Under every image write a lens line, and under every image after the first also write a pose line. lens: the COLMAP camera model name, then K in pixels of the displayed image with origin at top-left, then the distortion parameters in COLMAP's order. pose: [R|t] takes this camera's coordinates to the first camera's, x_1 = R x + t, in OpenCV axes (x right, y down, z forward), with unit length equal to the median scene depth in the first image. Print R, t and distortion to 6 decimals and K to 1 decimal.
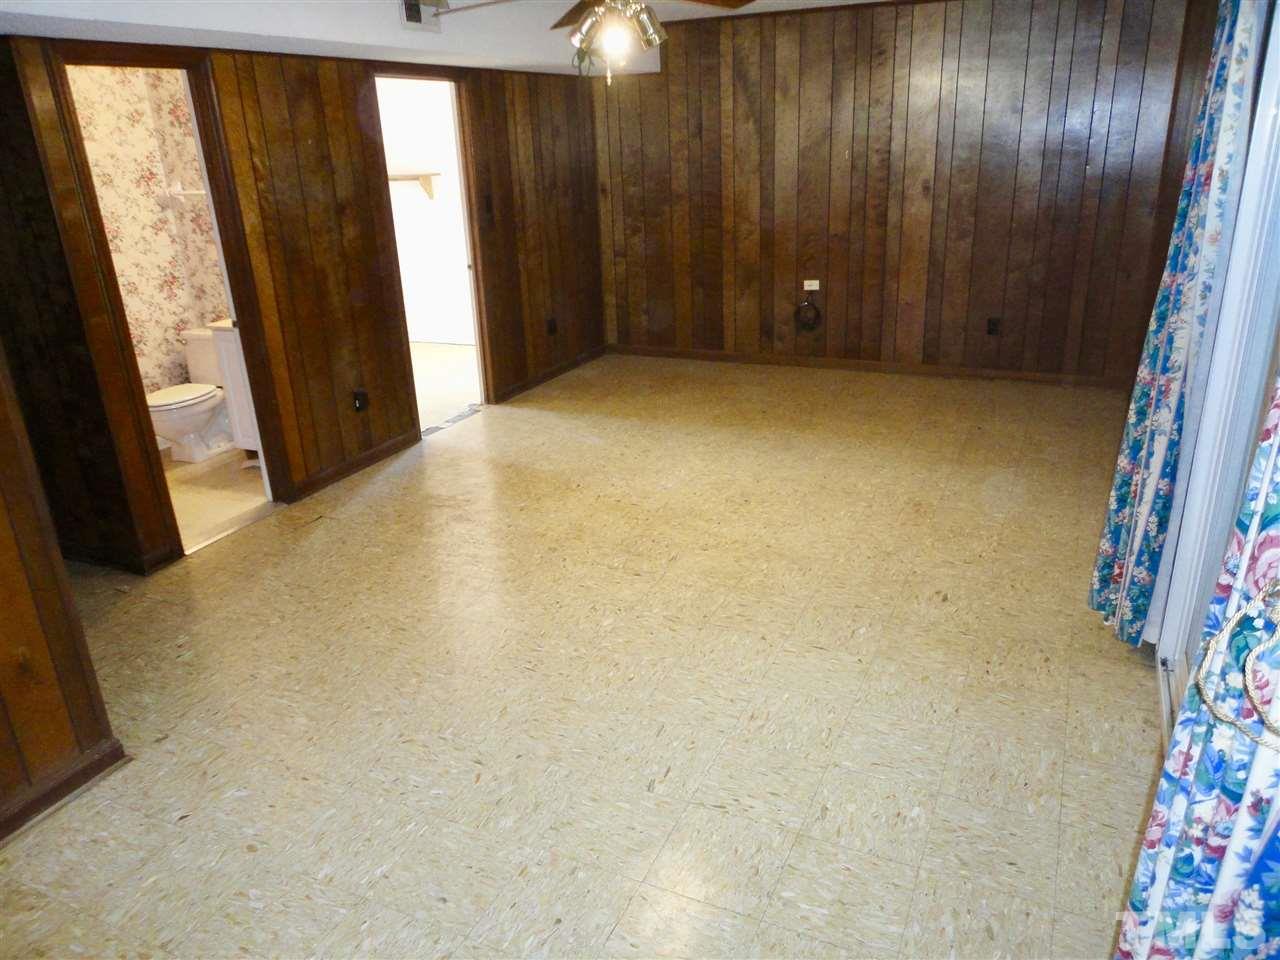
lens RADIAL K [[925.8, 0, 639.2], [0, 925.8, 482.2], [0, 0, 1]] dist [-0.007767, 0.005222]
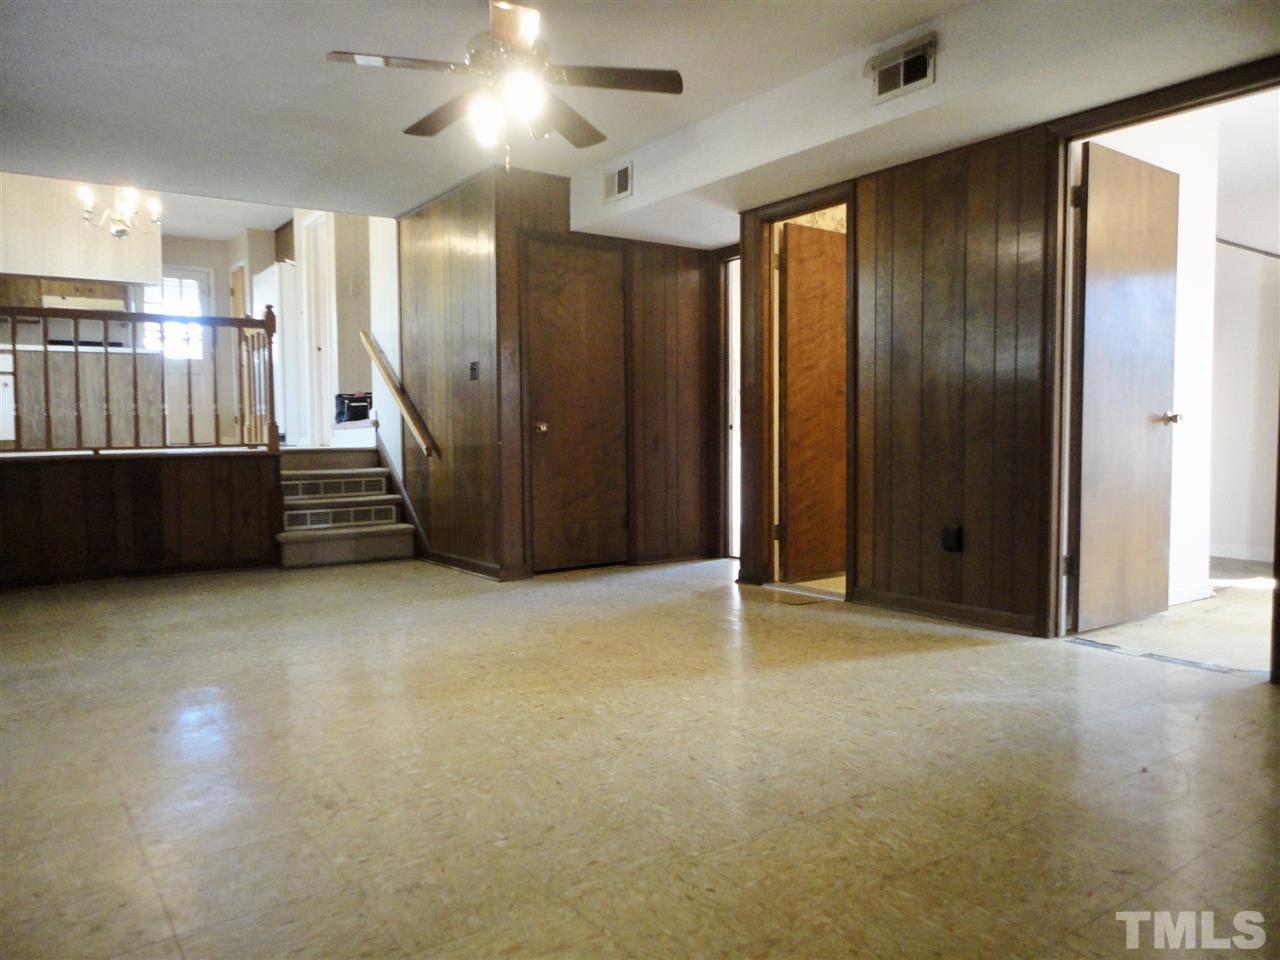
lens RADIAL K [[925.8, 0, 637.9], [0, 925.8, 482.1], [0, 0, 1]] dist [-0.007767, 0.005222]
pose [[-0.499727, 0.085814, -0.861922, 0.617682], [-0.281684, 0.924892, 0.255399, -0.303109], [0.819101, 0.370420, -0.438021, 1.258839]]
